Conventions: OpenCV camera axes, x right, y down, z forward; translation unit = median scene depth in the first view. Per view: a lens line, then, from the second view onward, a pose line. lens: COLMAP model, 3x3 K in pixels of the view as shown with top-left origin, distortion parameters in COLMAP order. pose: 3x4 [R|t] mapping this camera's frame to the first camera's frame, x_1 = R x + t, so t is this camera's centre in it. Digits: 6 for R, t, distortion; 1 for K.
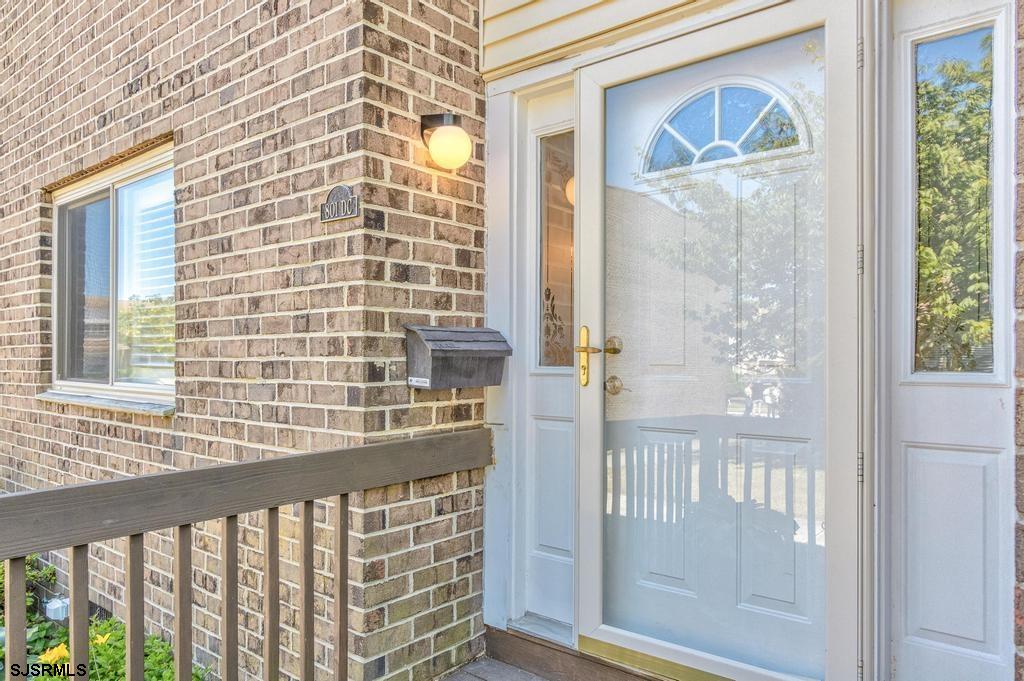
lens RADIAL K [[714.0, 0, 511.2], [0, 714.0, 356.0], [0, 0, 1]] dist [0.014143, -0.006252]
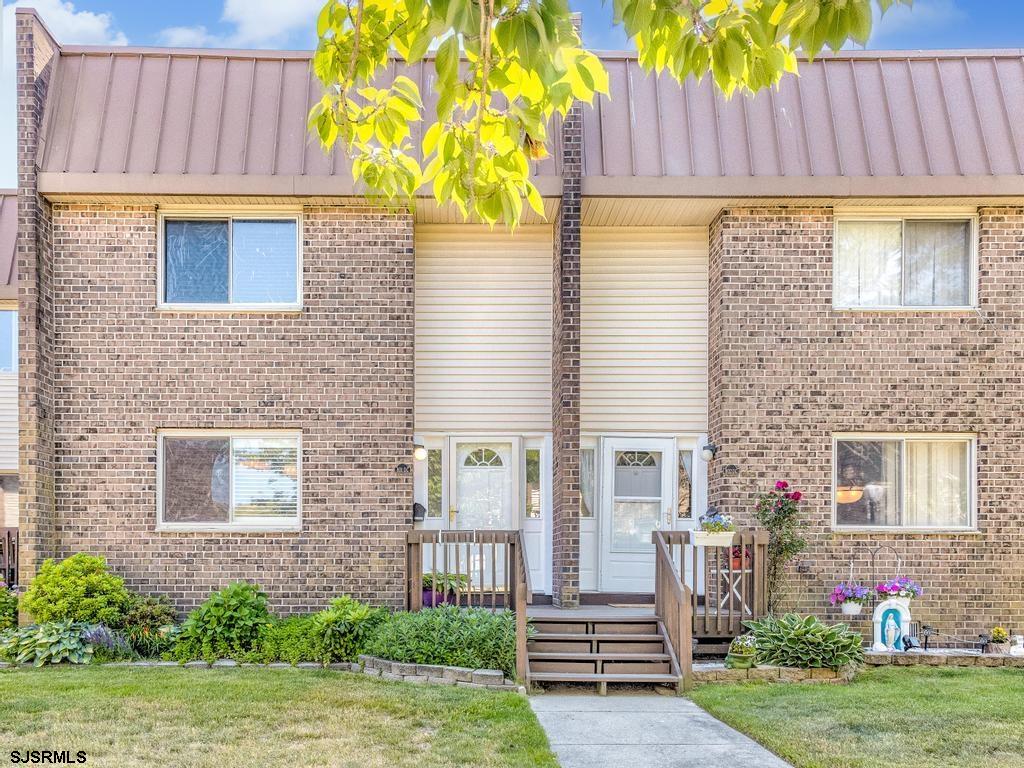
lens RADIAL K [[1090.3, 0, 514.8], [0, 1090.3, 389.6], [0, 0, 1]] dist [0.047143, 0.000000]
pose [[0.767283, 0.037759, 0.640196, -3.147298], [-0.003460, 0.998494, -0.054744, -0.290076], [-0.641299, 0.039789, 0.766259, -3.401015]]
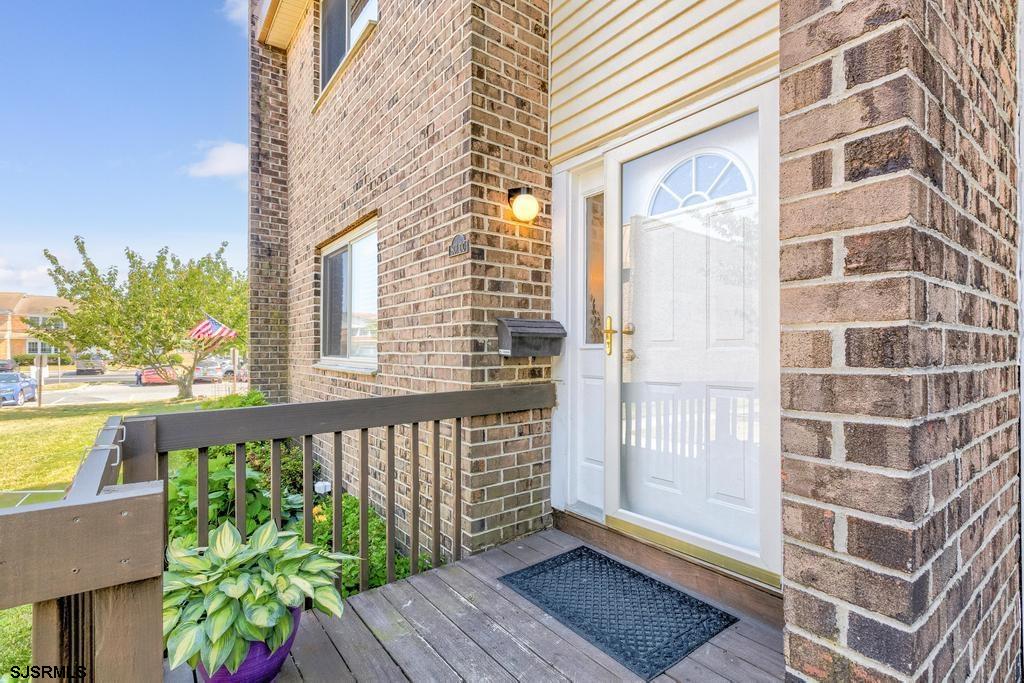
lens RADIAL K [[478.3, 0, 515.2], [0, 478.3, 344.7], [0, 0, 1]] dist [0.001565, 0.000262]
pose [[0.977079, -0.002690, -0.212859, 0.117526], [0.000727, 0.999956, -0.009301, 0.027441], [0.212875, 0.008933, 0.977039, -0.057636]]
